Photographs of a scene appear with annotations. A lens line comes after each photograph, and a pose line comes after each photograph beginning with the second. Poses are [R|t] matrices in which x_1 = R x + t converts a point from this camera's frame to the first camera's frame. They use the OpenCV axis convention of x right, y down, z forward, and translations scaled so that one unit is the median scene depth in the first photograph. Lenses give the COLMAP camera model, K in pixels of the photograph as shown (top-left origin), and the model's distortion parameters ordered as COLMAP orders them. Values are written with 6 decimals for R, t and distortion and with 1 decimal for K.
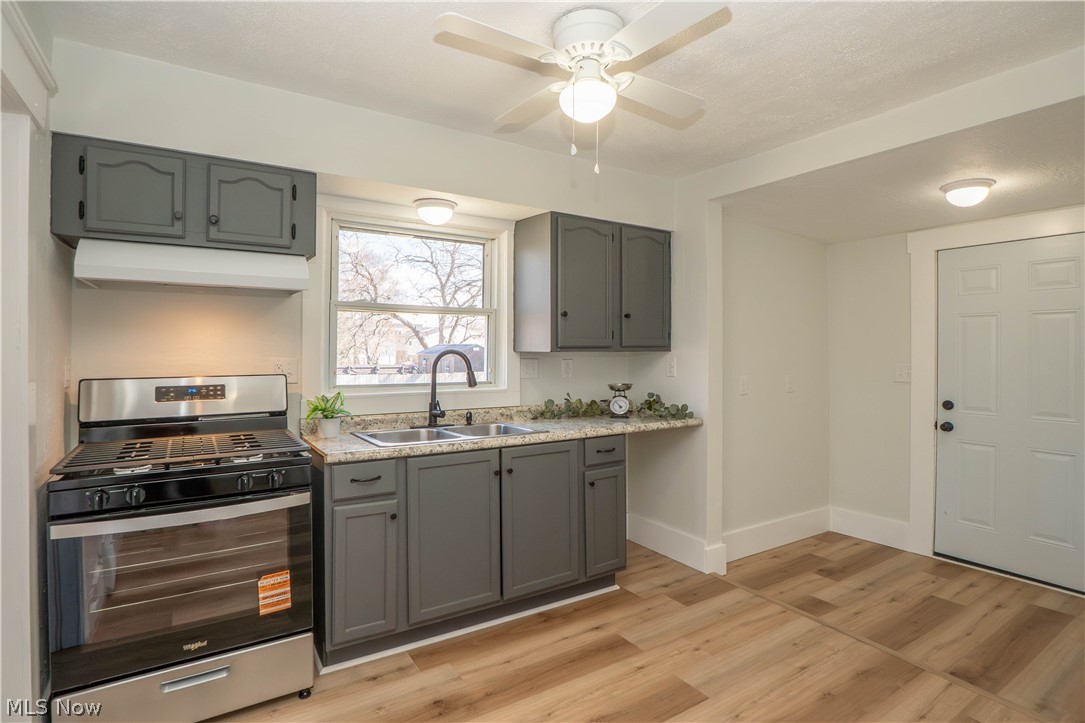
lens RADIAL K [[543.8, 0, 541.9], [0, 543.8, 337.3], [0, 0, 1]] dist [-0.034033, 0.005054]
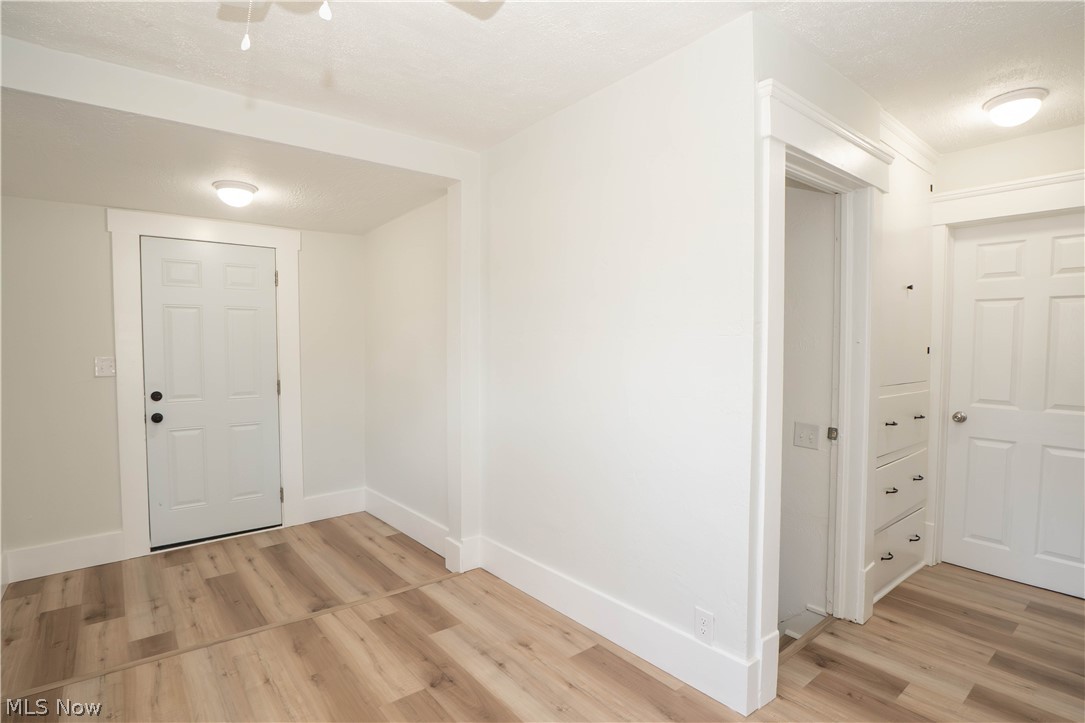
lens RADIAL K [[543.8, 0, 536.5], [0, 543.8, 369.2], [0, 0, 1]] dist [-0.034033, 0.005054]
pose [[-0.093484, -0.049599, 0.994385, -0.333339], [-0.017610, 0.998684, 0.048158, 0.021011], [-0.995465, -0.013009, -0.094235, 0.470218]]
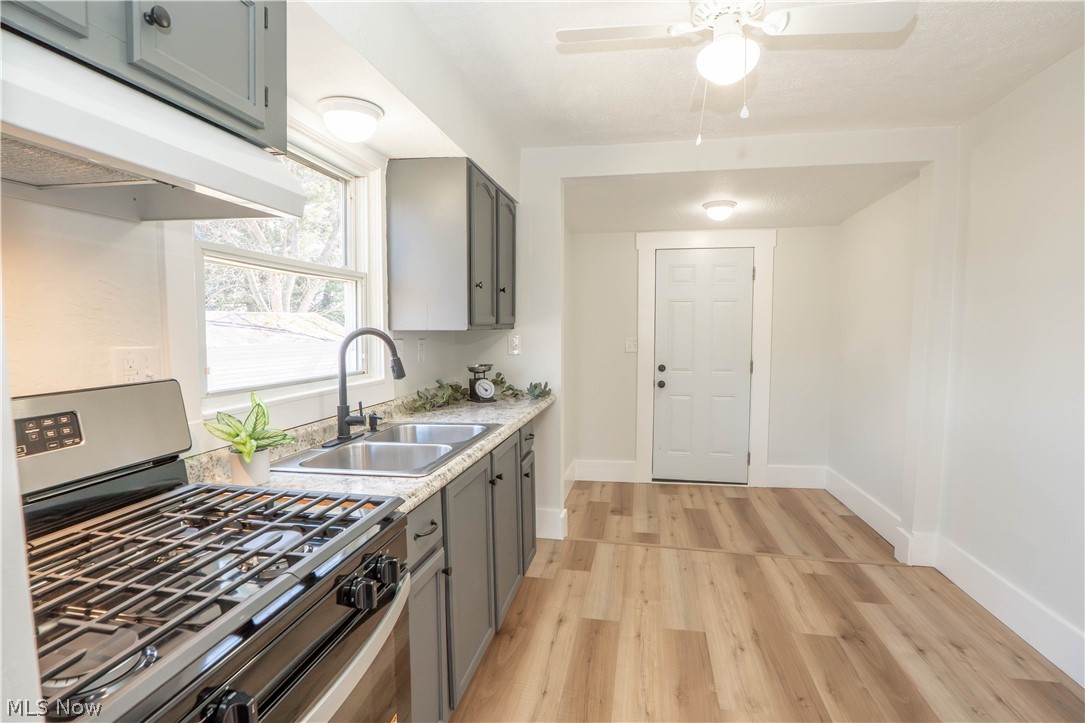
lens RADIAL K [[543.8, 0, 537.9], [0, 543.8, 362.2], [0, 0, 1]] dist [-0.034033, 0.005054]
pose [[0.695853, -0.050988, 0.716372, -0.496292], [-0.010242, 0.996671, 0.080886, 0.007858], [-0.718111, -0.063622, 0.693014, 0.339283]]
